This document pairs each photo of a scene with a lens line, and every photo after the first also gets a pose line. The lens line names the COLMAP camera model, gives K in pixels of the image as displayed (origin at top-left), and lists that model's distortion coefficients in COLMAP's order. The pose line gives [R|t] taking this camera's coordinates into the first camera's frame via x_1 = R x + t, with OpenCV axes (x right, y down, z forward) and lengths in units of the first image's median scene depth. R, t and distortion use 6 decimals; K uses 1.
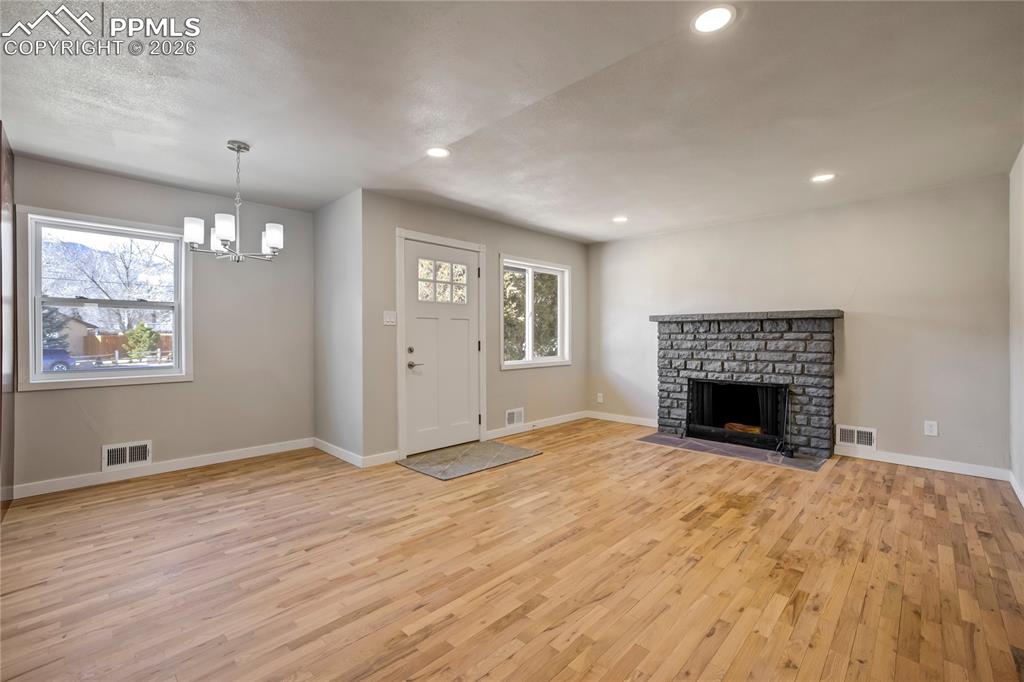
lens RADIAL K [[436.9, 0, 510.6], [0, 436.9, 341.2], [0, 0, 1]] dist [-0.038174, 0.017505]
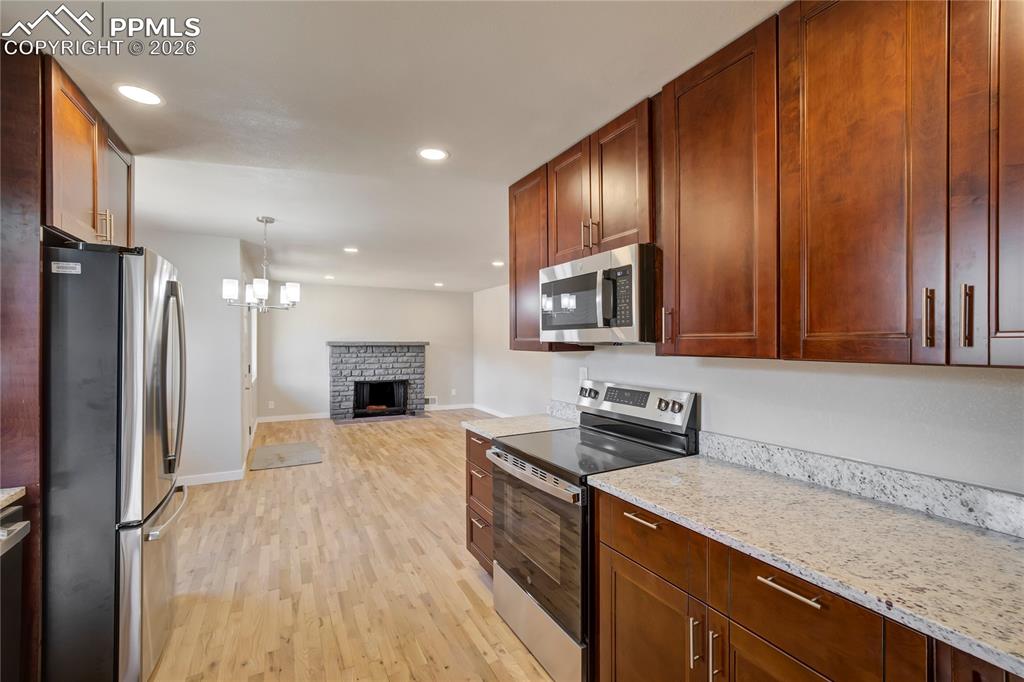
lens RADIAL K [[436.9, 0, 510.6], [0, 436.9, 341.2], [0, 0, 1]] dist [-0.038174, 0.017505]
pose [[0.305884, -0.000249, 0.952069, -1.051947], [0.005298, 0.999985, -0.001441, -0.064398], [-0.952054, 0.005485, 0.305880, -0.042348]]
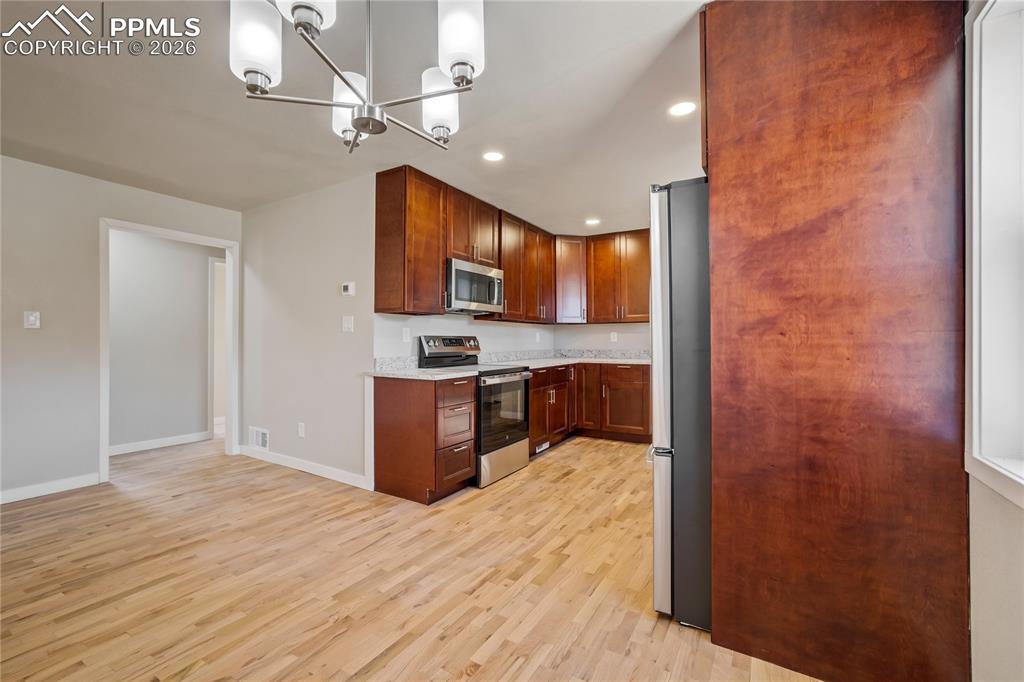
lens RADIAL K [[436.9, 0, 510.6], [0, 436.9, 341.2], [0, 0, 1]] dist [-0.038174, 0.017505]
pose [[-0.975502, -0.000417, -0.219988, -0.439893], [-0.002220, 0.999966, 0.007948, -0.008616], [0.219978, 0.008241, -0.975470, 0.898181]]
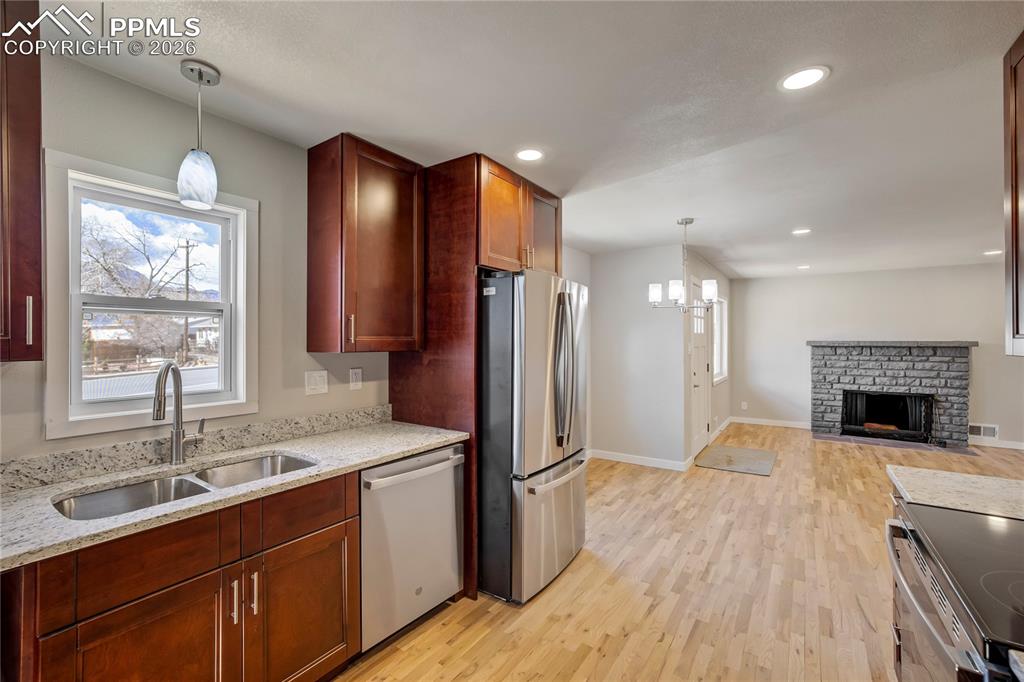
lens RADIAL K [[436.9, 0, 510.6], [0, 436.9, 341.2], [0, 0, 1]] dist [-0.038174, 0.017505]
pose [[0.985703, -0.001553, 0.168484, -0.888448], [0.002436, 0.999984, -0.005033, -0.063639], [-0.168473, 0.005371, 0.985692, -0.116795]]
